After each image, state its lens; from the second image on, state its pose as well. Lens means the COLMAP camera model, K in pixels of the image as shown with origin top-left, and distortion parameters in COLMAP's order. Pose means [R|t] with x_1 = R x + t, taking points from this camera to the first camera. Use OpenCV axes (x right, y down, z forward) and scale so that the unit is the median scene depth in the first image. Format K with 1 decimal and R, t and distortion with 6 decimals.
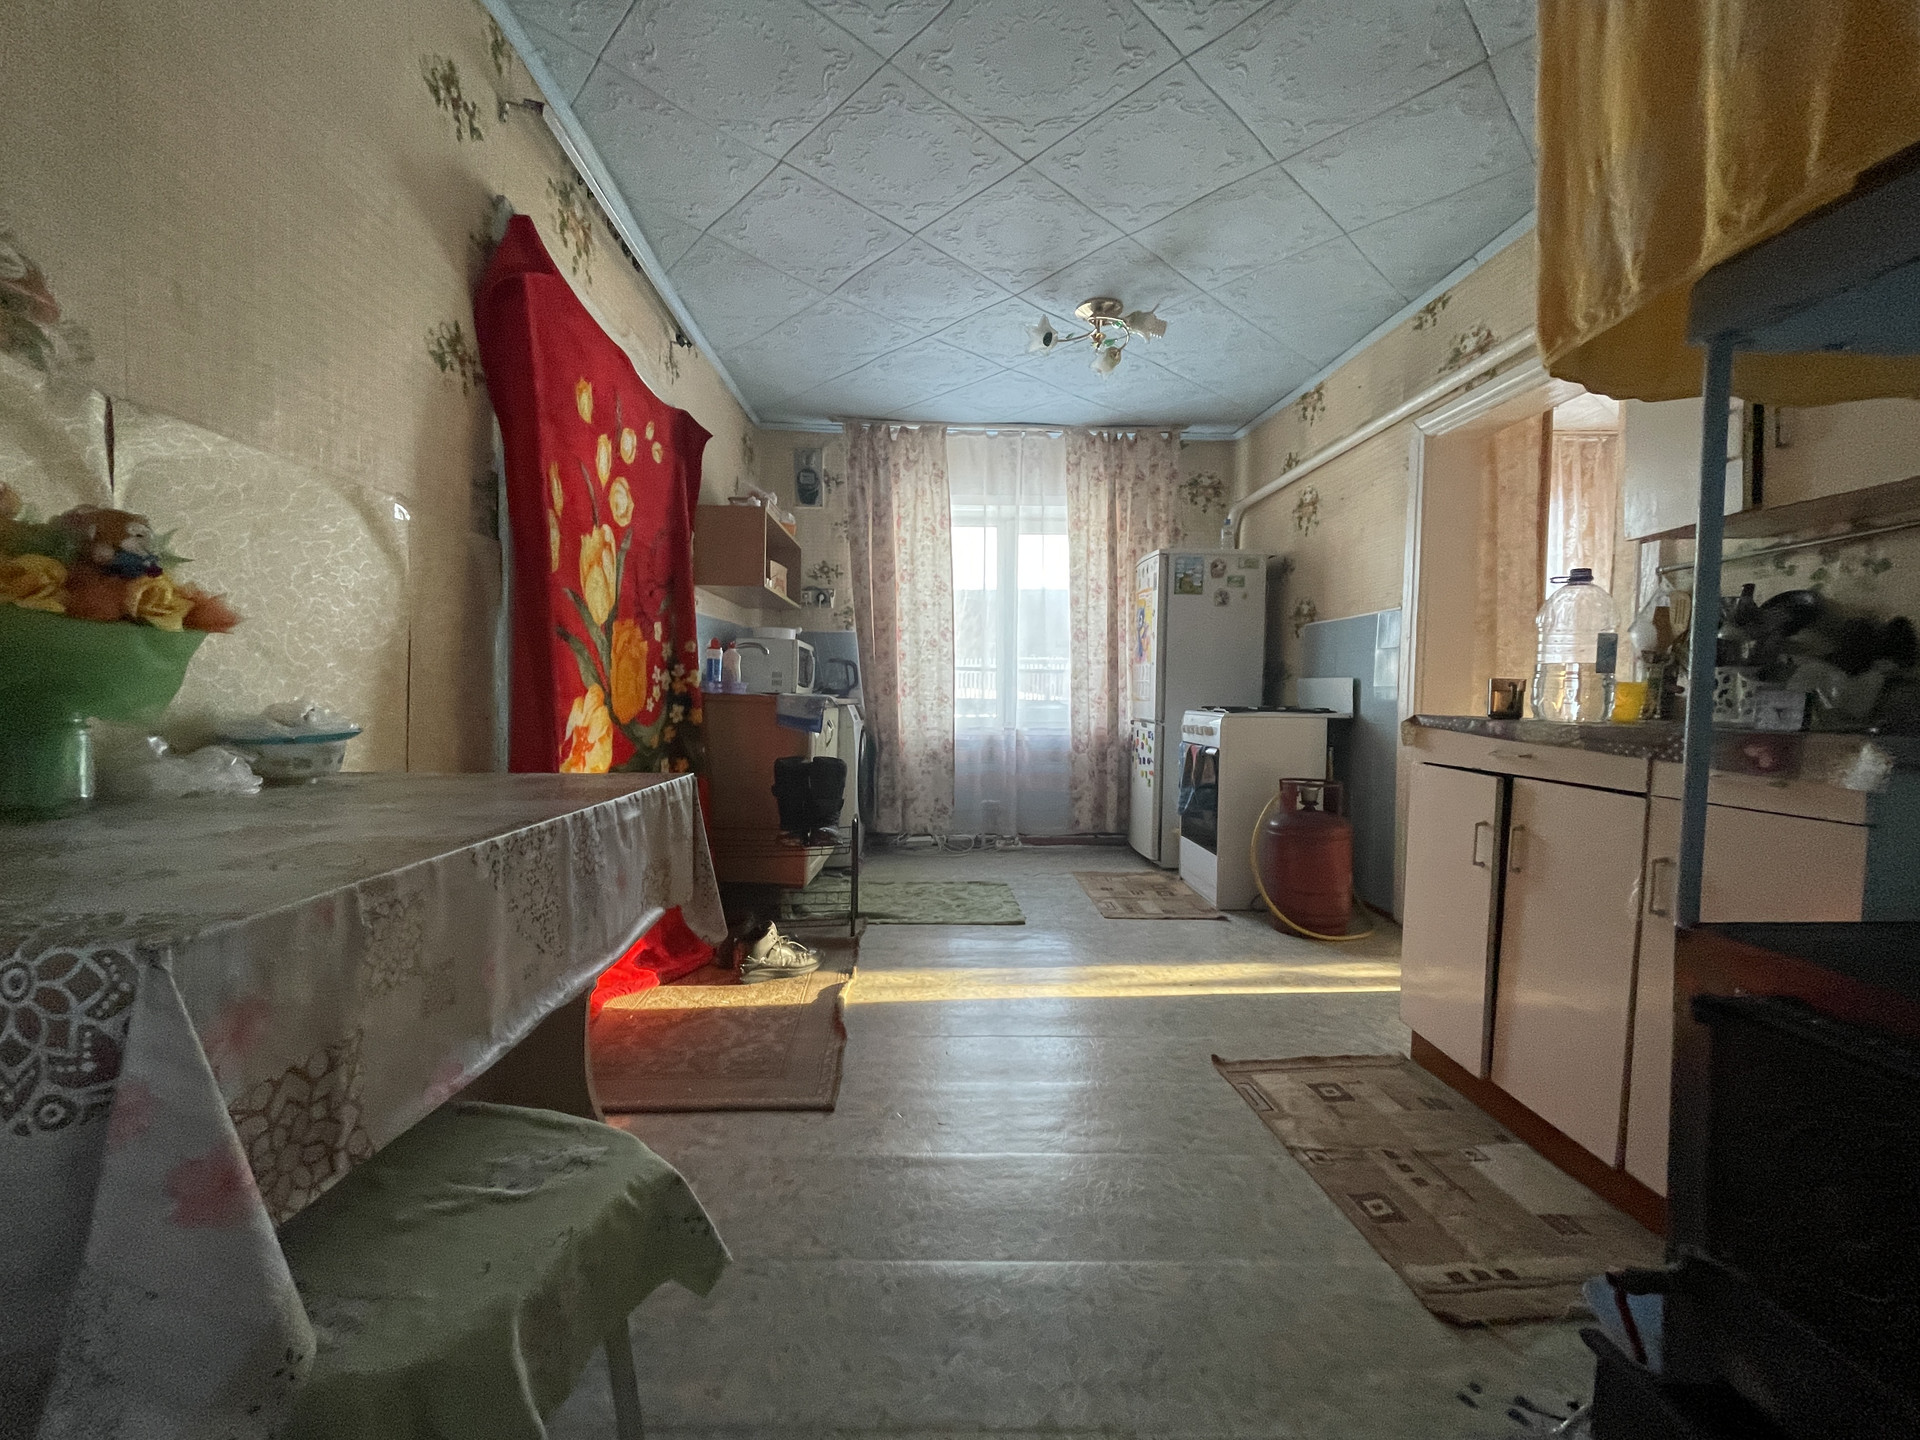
lens RADIAL K [[772.3, 0, 965.3], [0, 772.3, 728.5], [0, 0, 1]] dist [-0.001952, -0.000518]
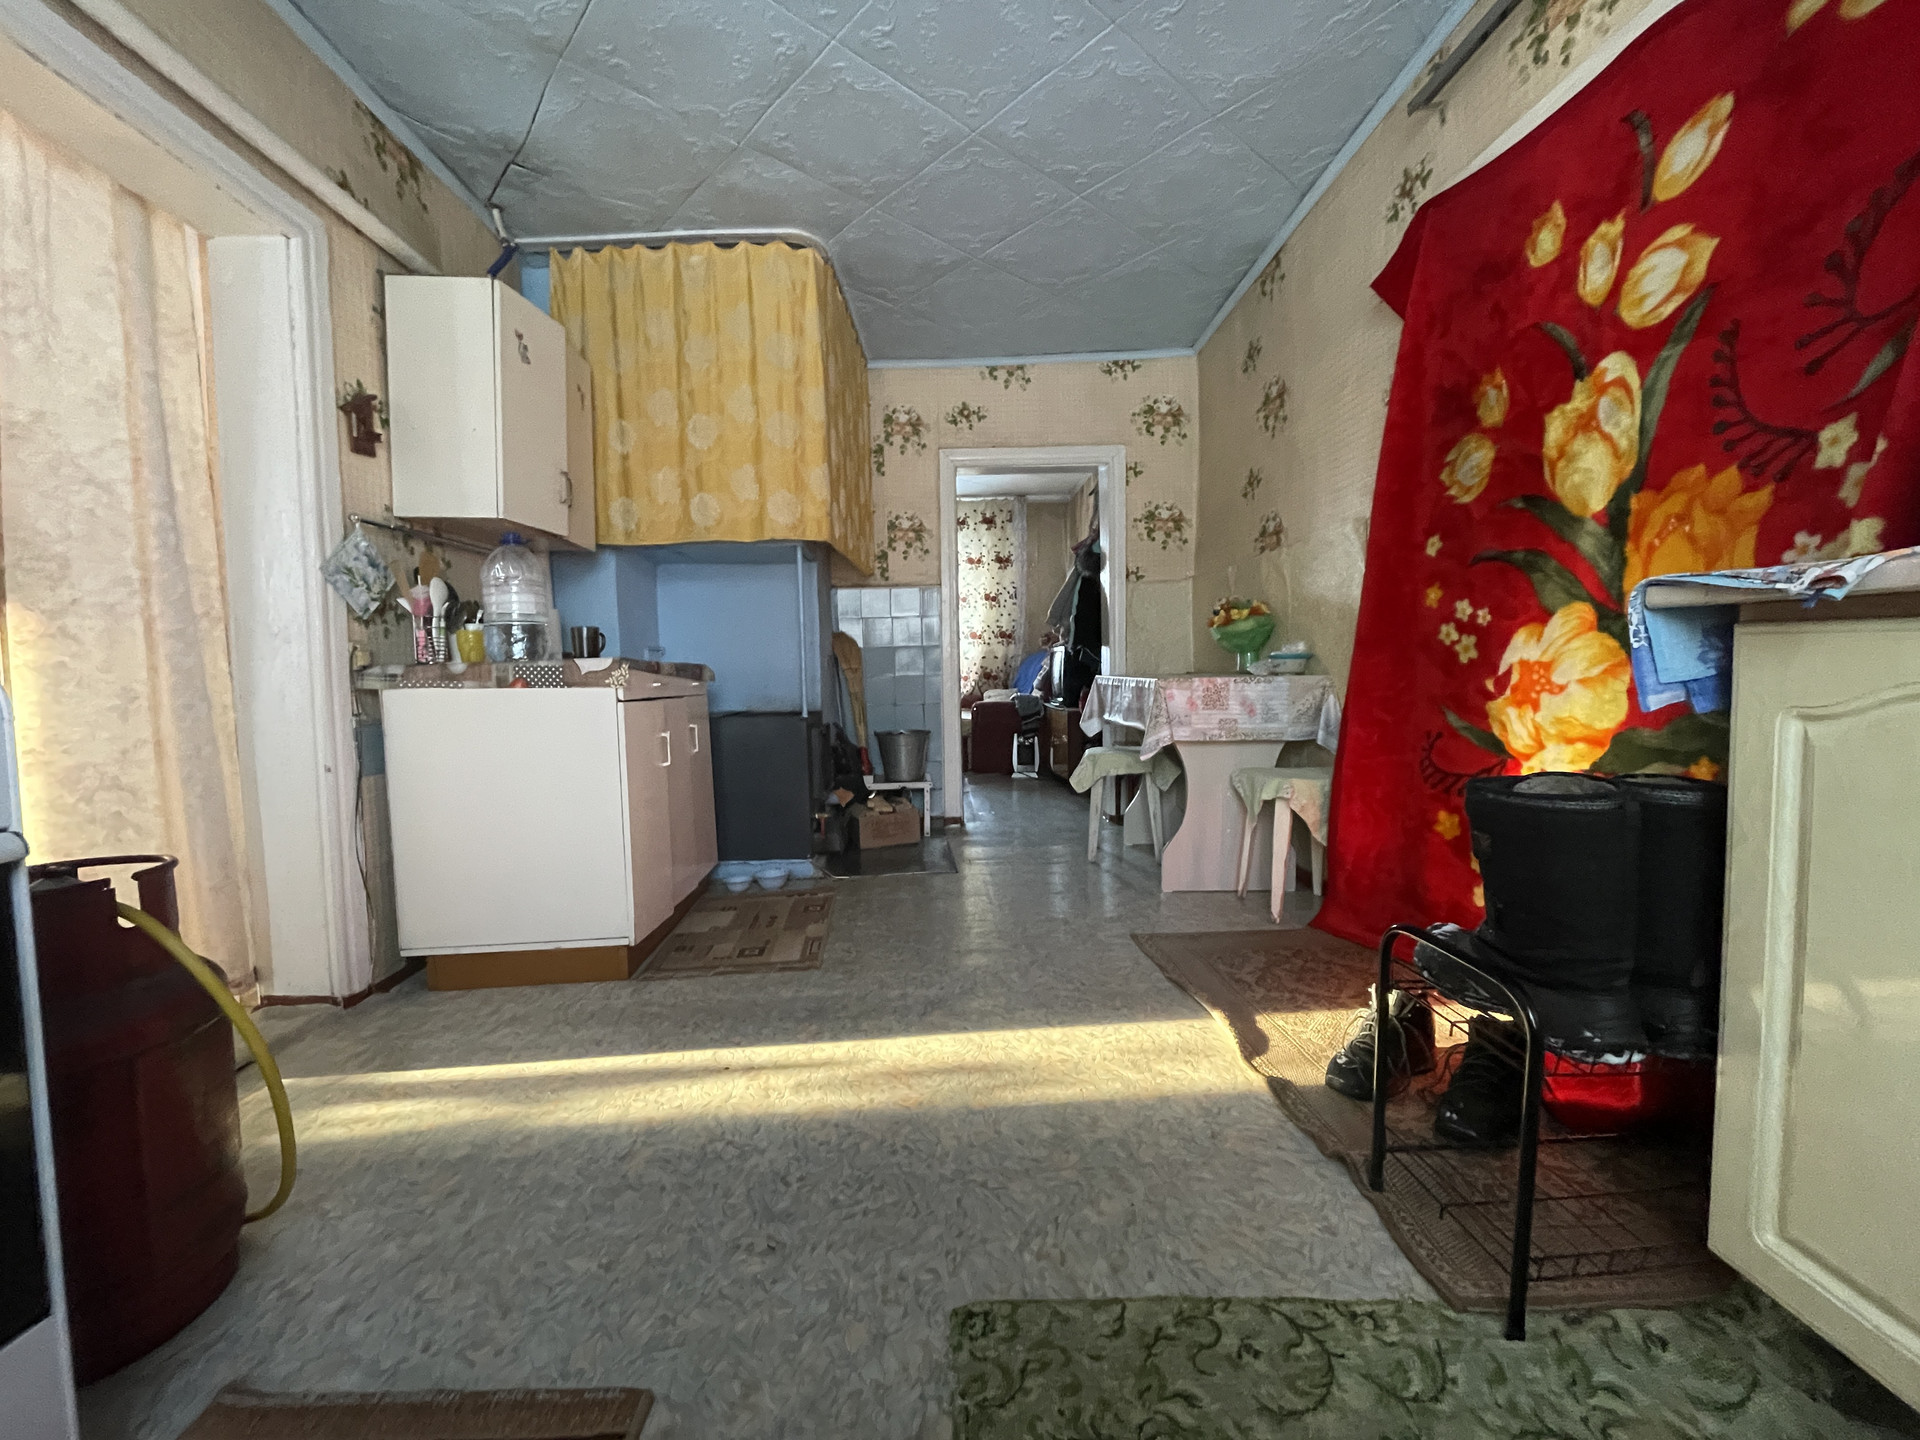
lens RADIAL K [[772.3, 0, 946.3], [0, 772.3, 730.9], [0, 0, 1]] dist [-0.001952, -0.000518]
pose [[-0.999785, 0.011003, 0.017582, 0.070914], [0.012989, 0.993029, 0.117151, -0.022394], [-0.016171, 0.117354, -0.992959, 1.270342]]
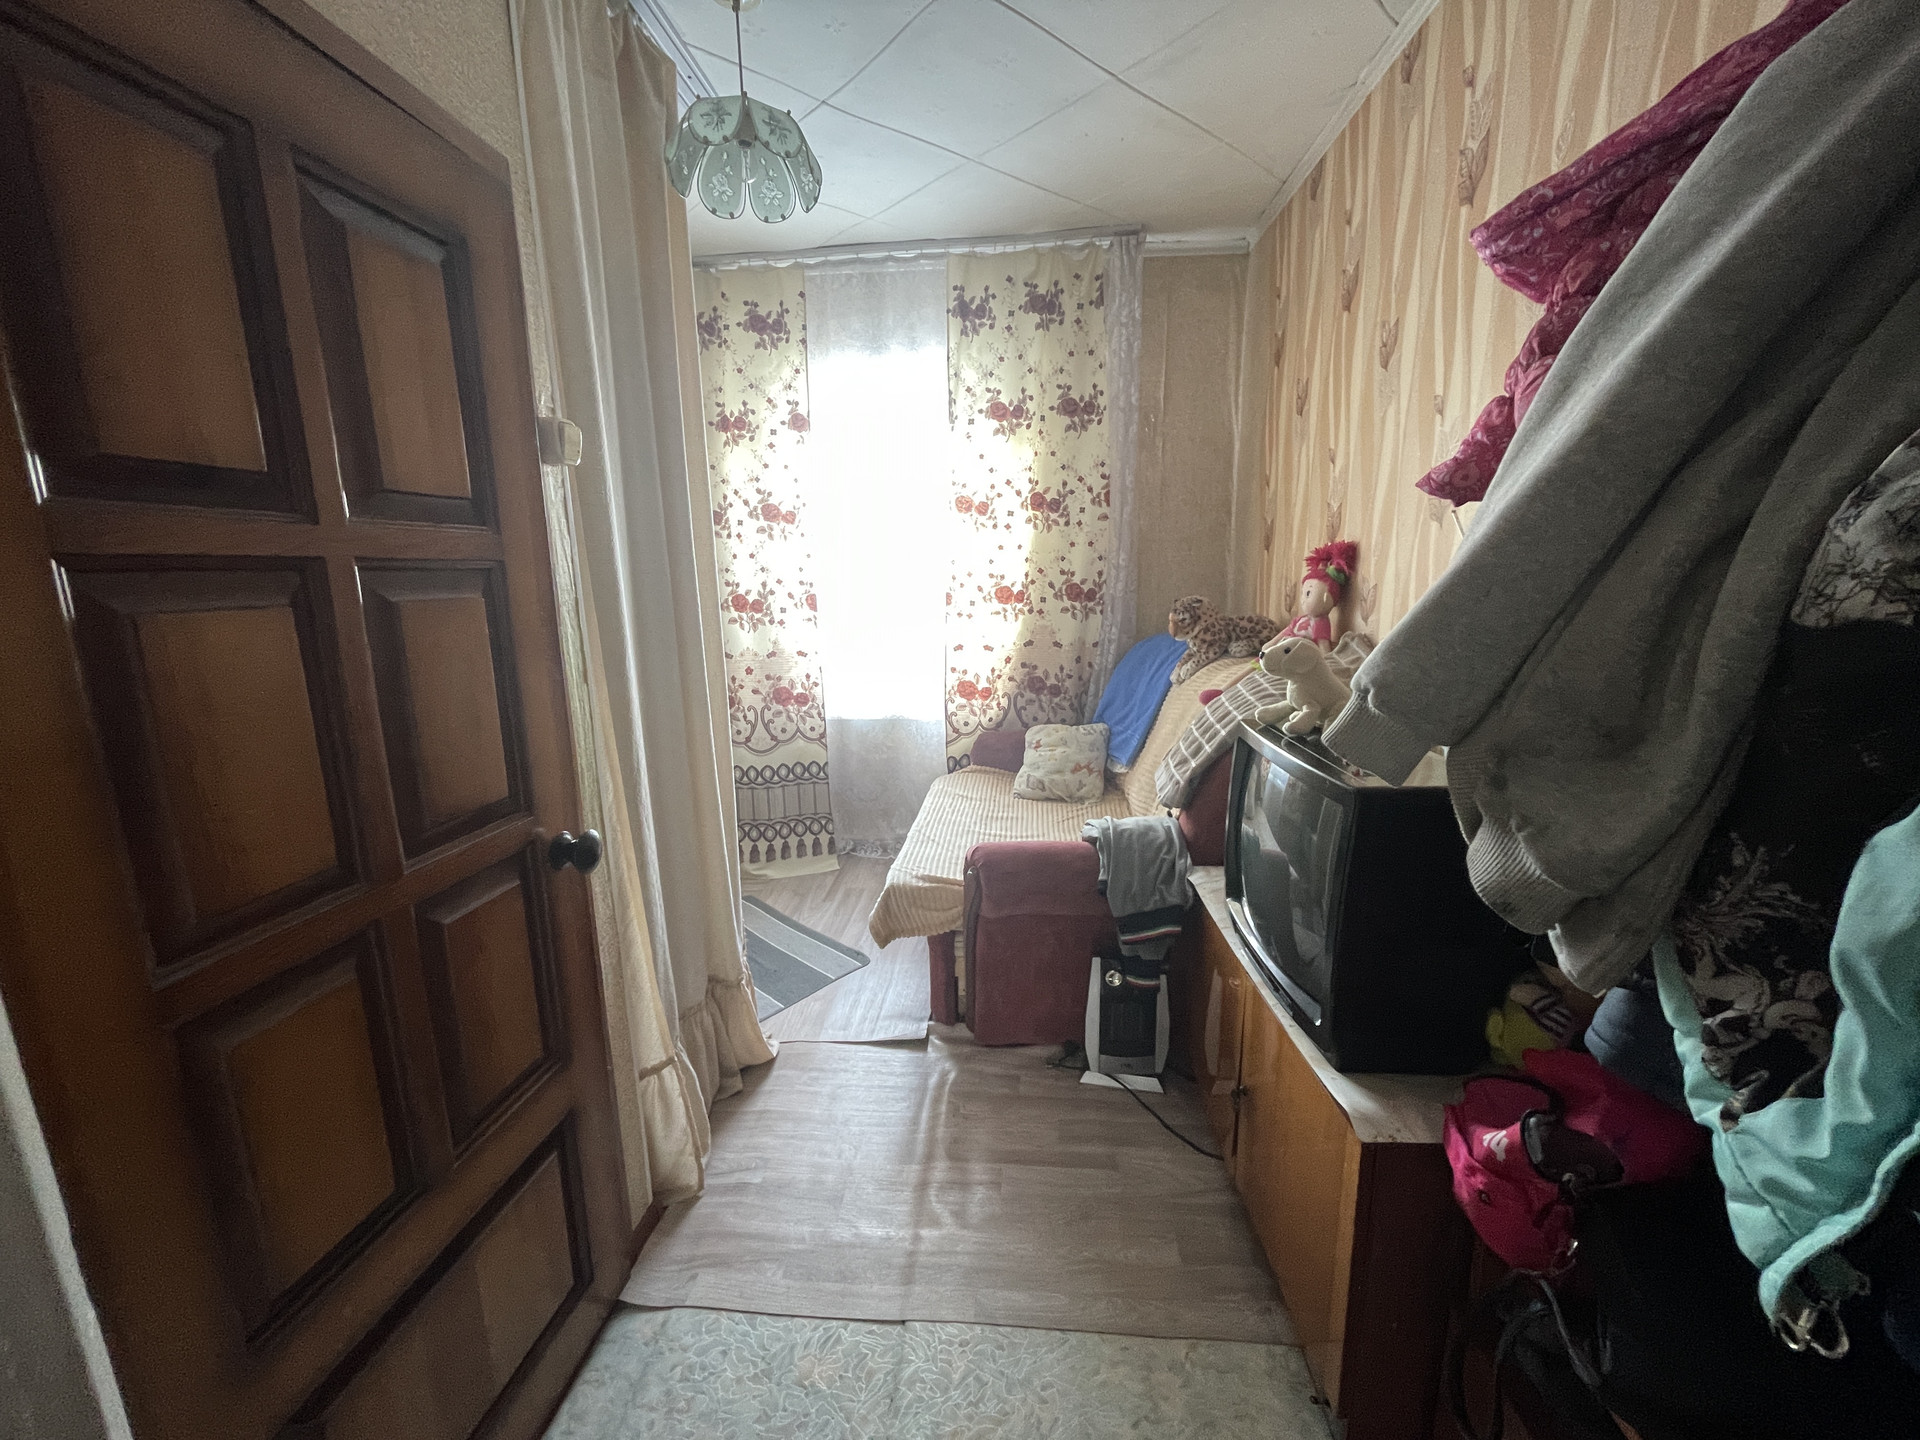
lens RADIAL K [[772.3, 0, 956.7], [0, 772.3, 715.2], [0, 0, 1]] dist [-0.001952, -0.000518]
pose [[-0.993853, -0.007569, 0.110449, 0.039496], [0.018534, 0.972203, 0.233406, -0.053266], [-0.109145, 0.234018, -0.966086, 0.820402]]
